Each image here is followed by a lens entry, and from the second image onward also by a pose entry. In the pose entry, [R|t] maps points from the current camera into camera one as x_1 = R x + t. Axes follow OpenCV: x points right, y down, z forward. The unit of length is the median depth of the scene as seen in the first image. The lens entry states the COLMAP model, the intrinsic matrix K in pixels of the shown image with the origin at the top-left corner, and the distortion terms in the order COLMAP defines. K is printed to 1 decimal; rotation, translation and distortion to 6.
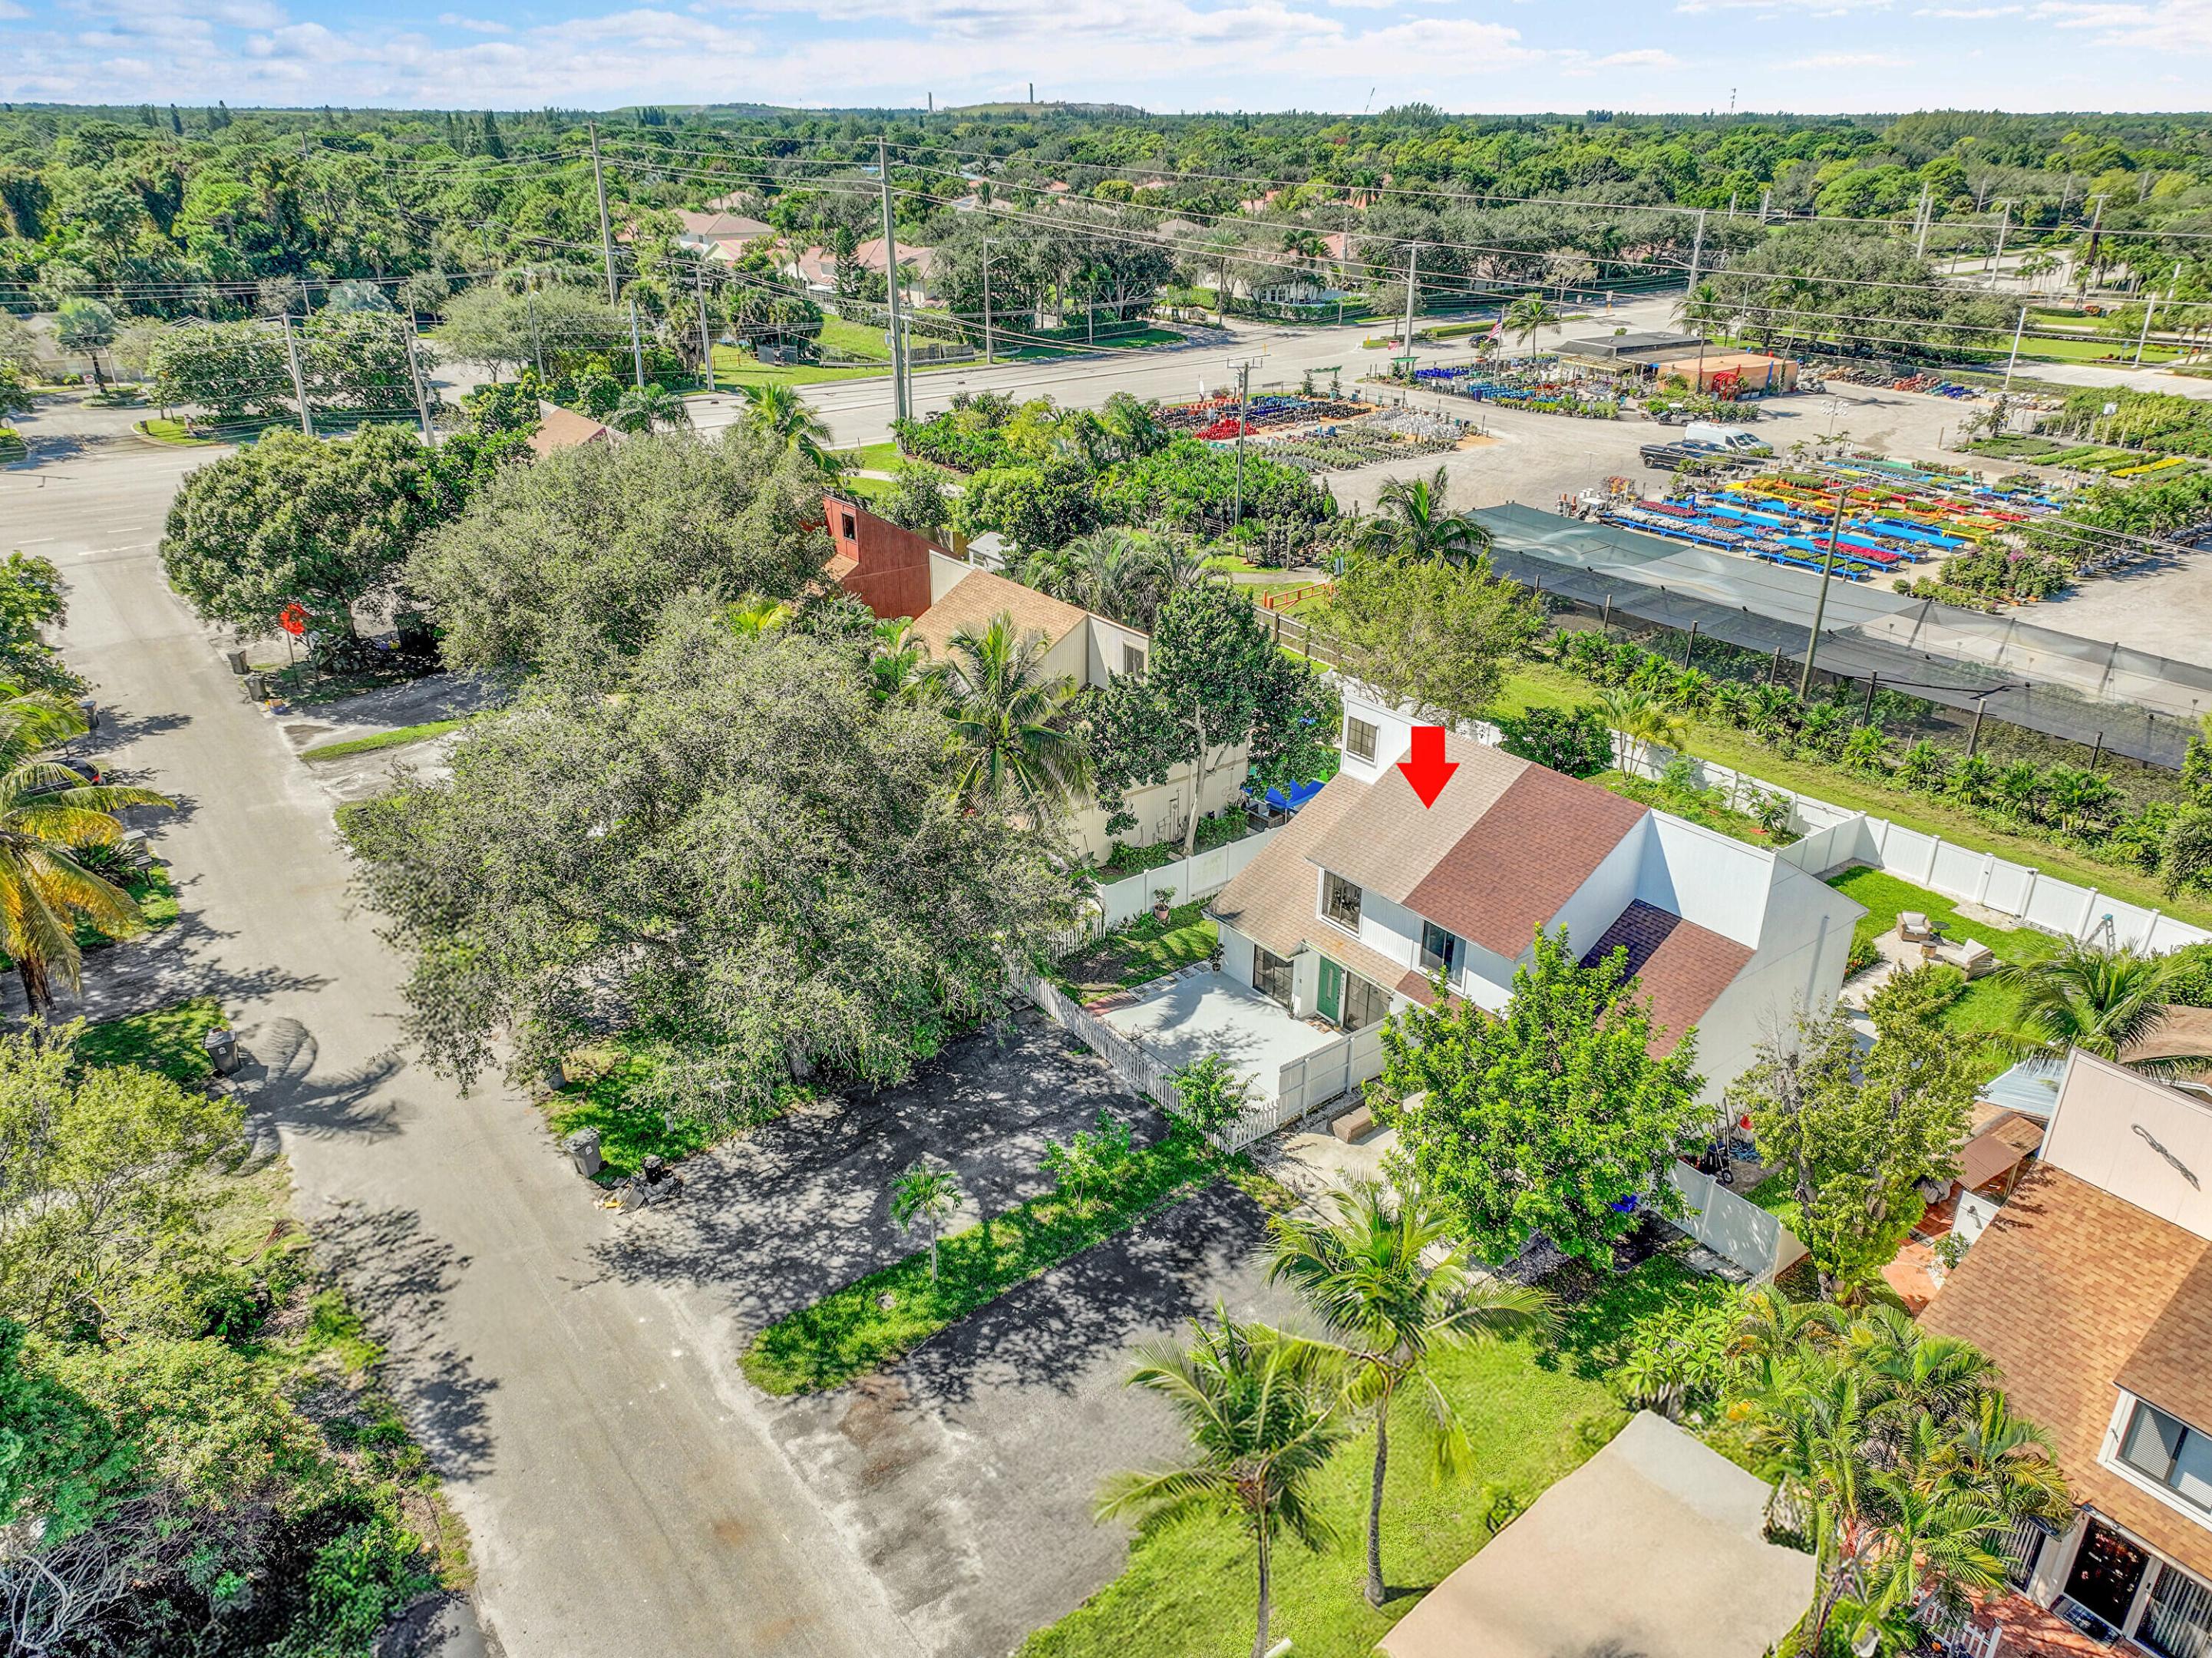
lens RADIAL K [[1557.5, 0, 1107.7], [0, 1557.5, 820.4], [0, 0, 1]] dist [0.009502, 0.011907]
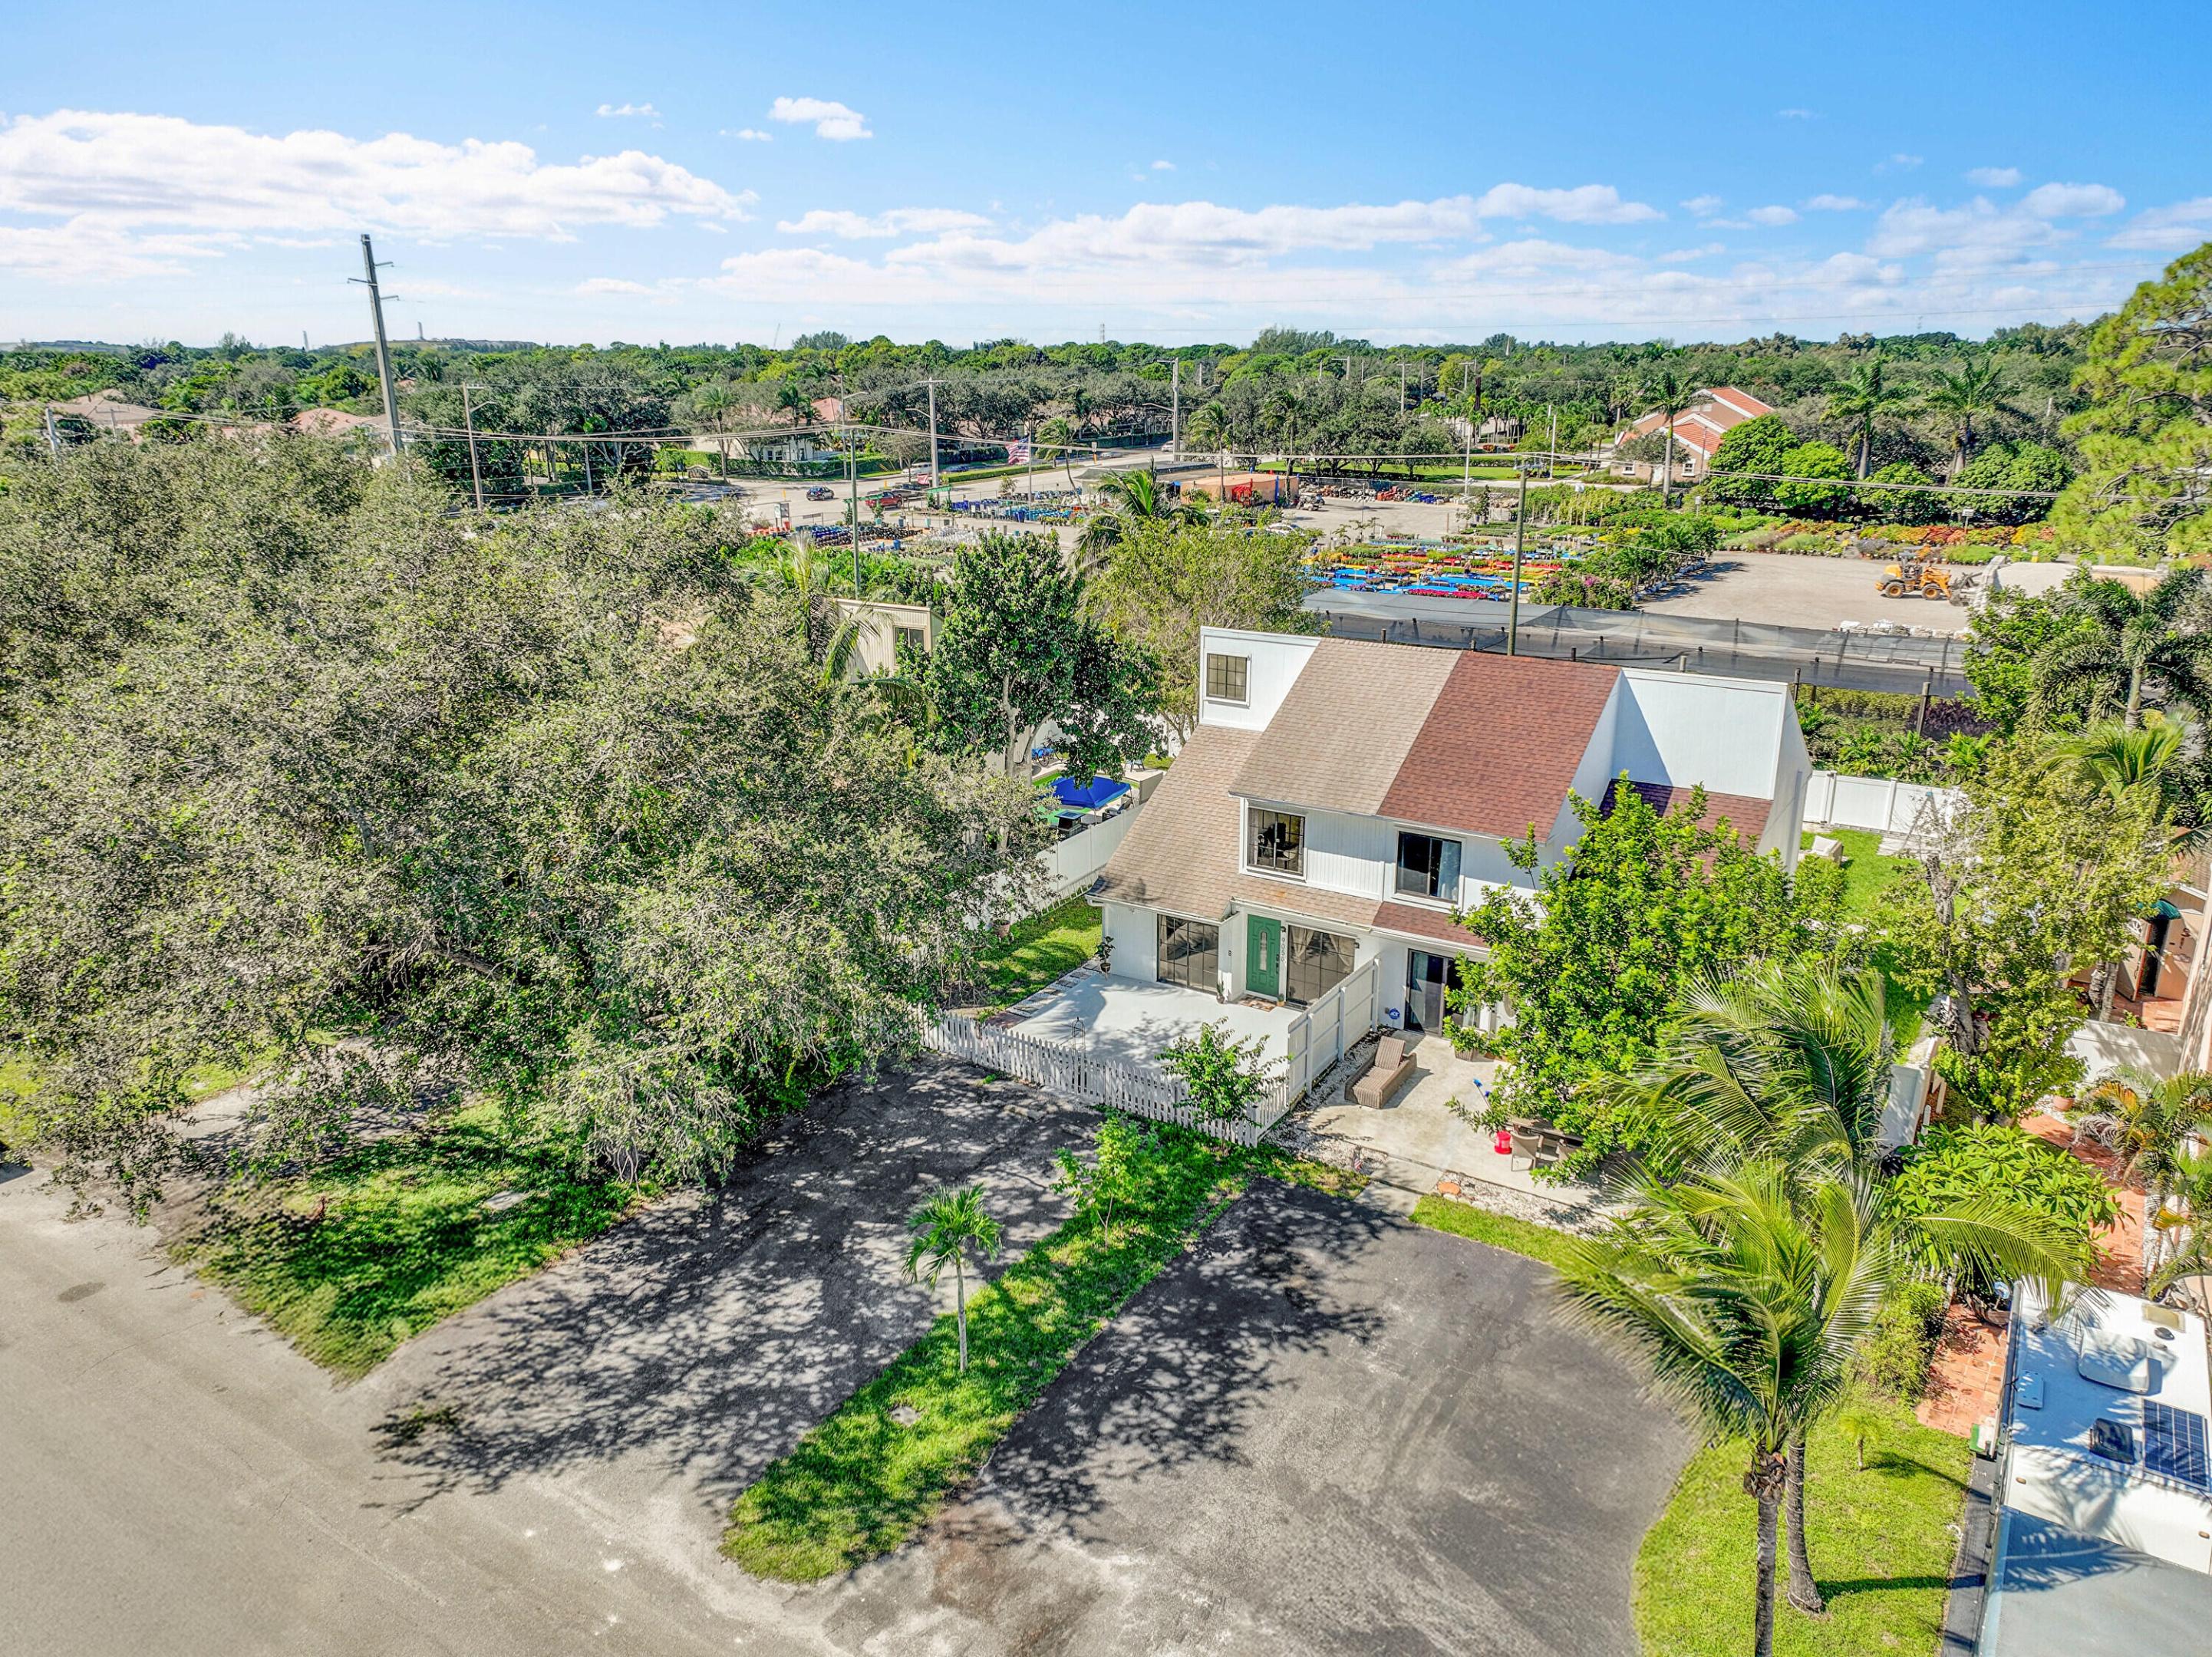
lens RADIAL K [[1557.3, 0, 1106.6], [0, 1557.3, 826.9], [0, 0, 1]] dist [0.009502, 0.011907]
pose [[0.938087, -0.110462, 0.328314, -0.223626], [0.151730, 0.983063, -0.102782, 0.125761], [-0.311400, 0.146233, 0.938960, 0.268582]]
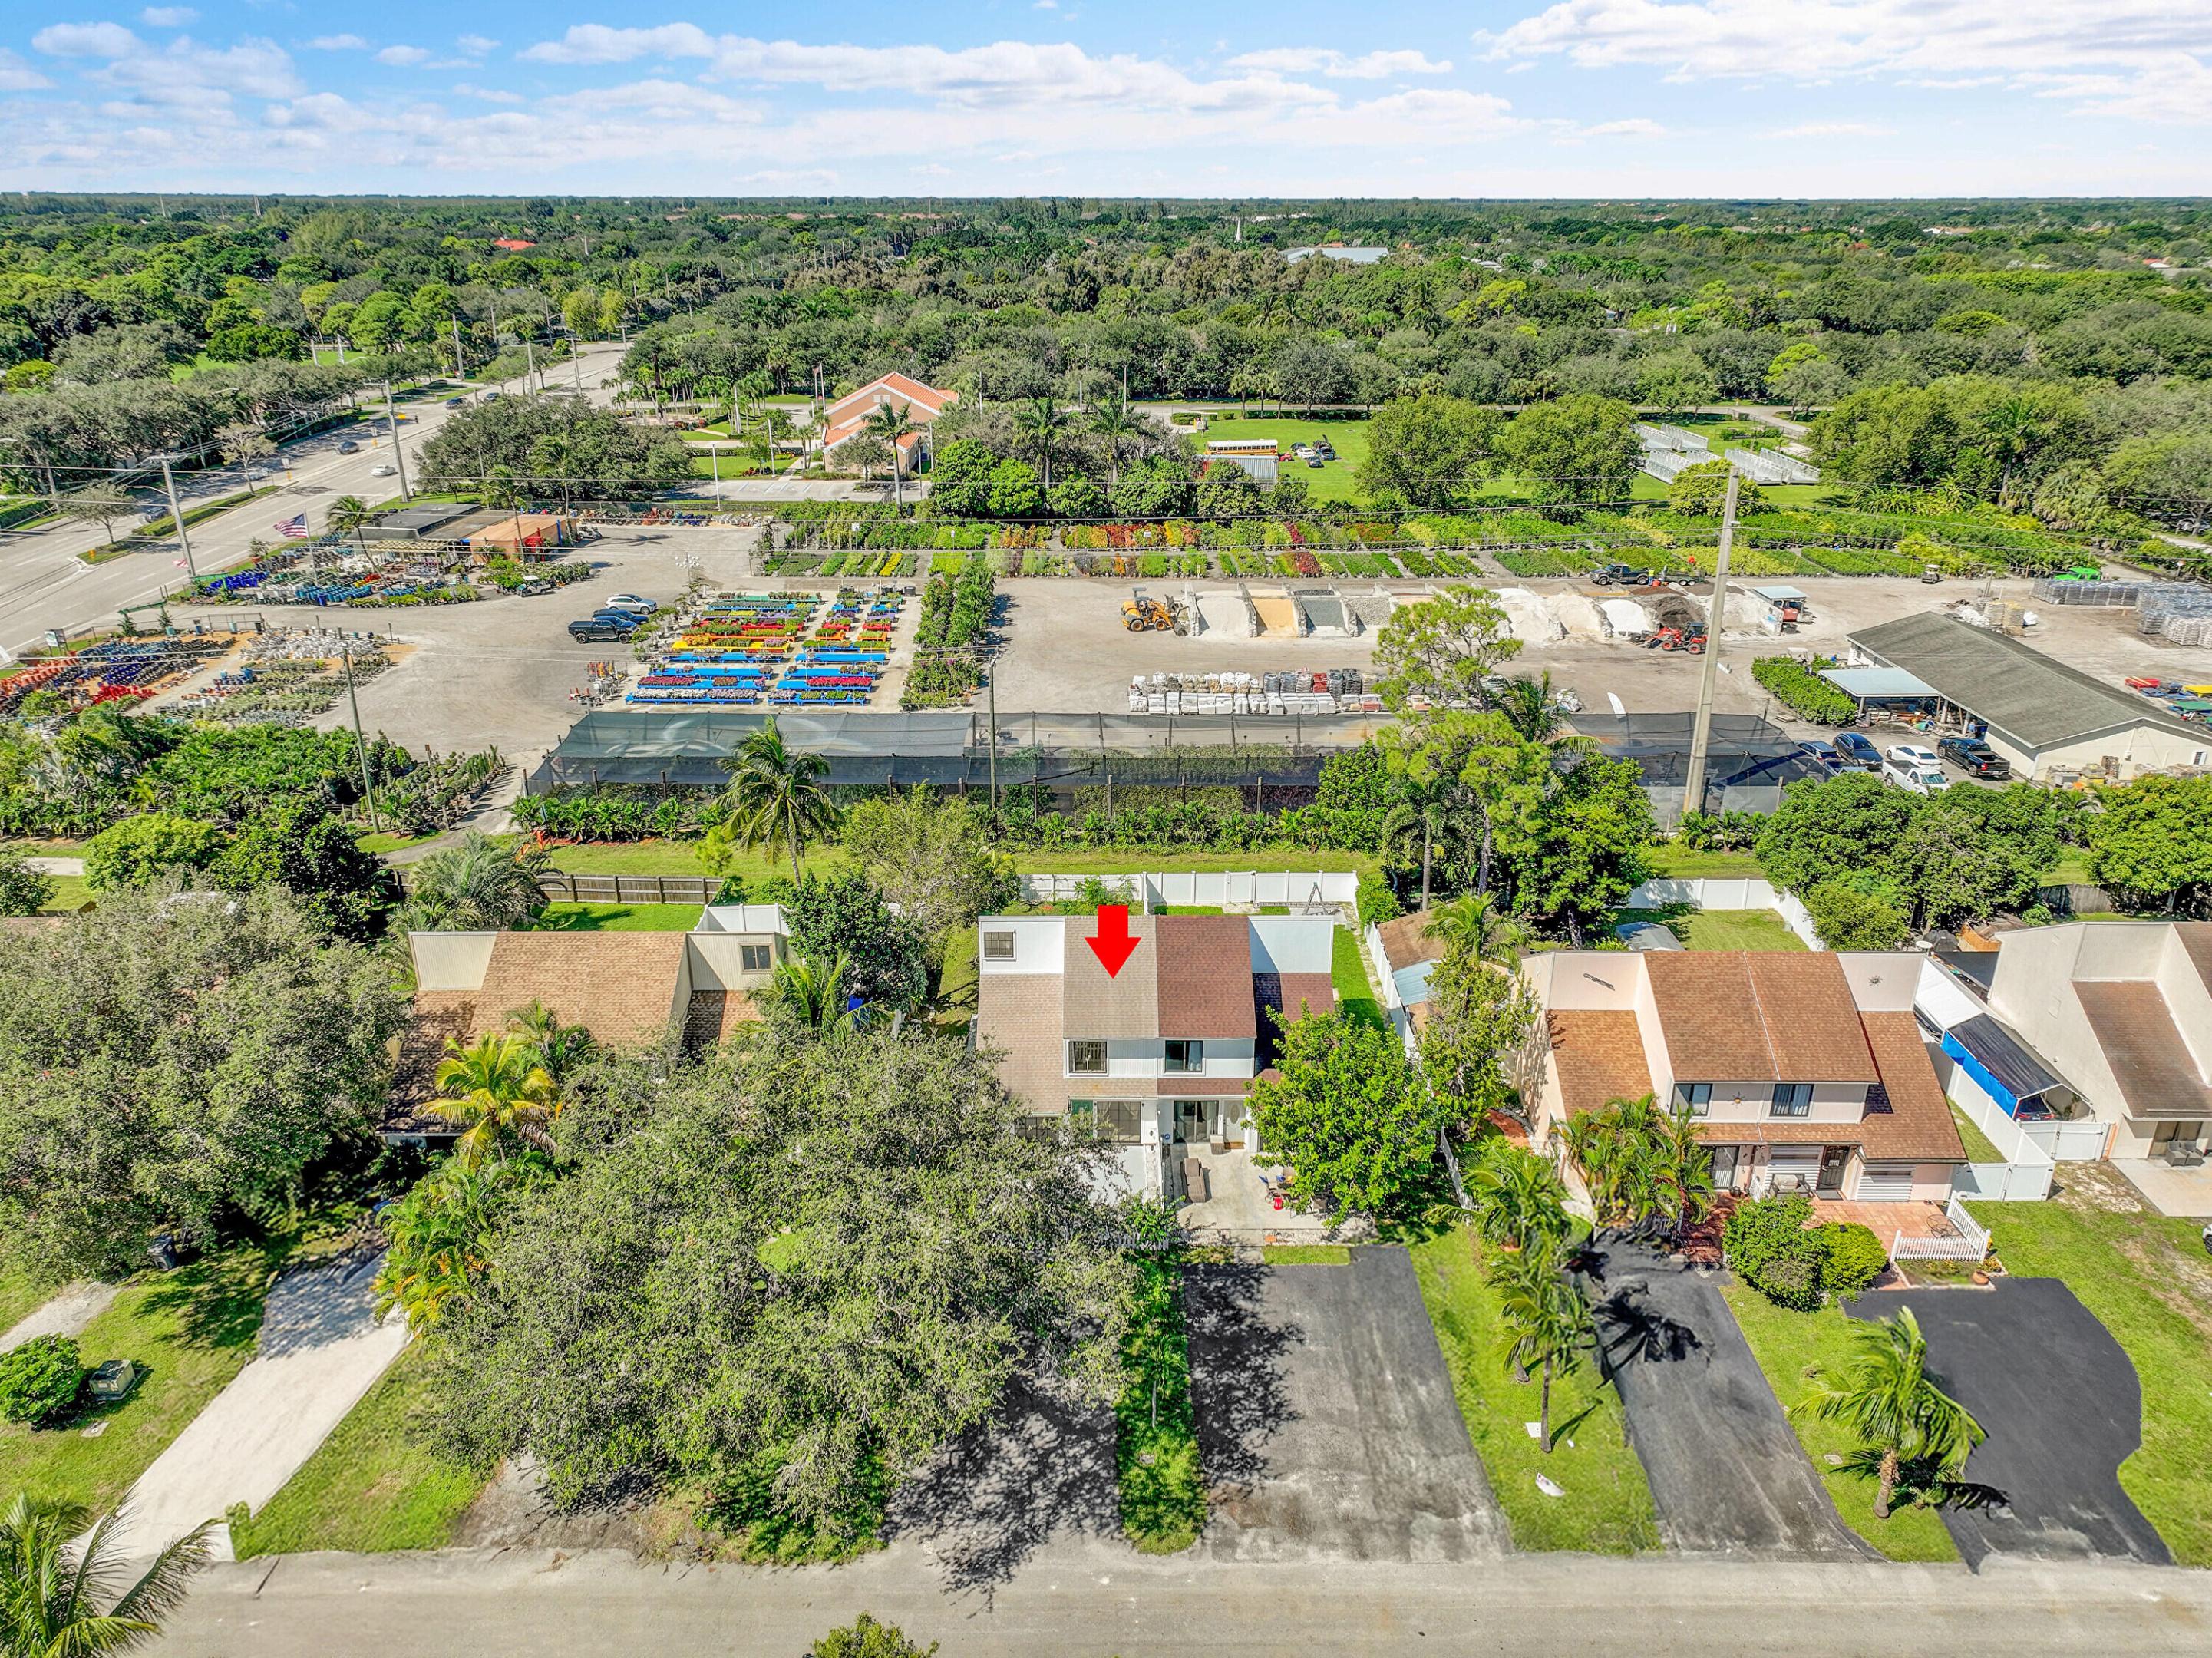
lens RADIAL K [[1557.5, 0, 1109.7], [0, 1557.5, 826.4], [0, 0, 1]] dist [0.009502, 0.011907]
pose [[0.600564, -0.303285, 0.739825, -0.859218], [0.332497, 0.936204, 0.113879, -0.312534], [-0.727165, 0.177598, 0.663091, 0.040943]]
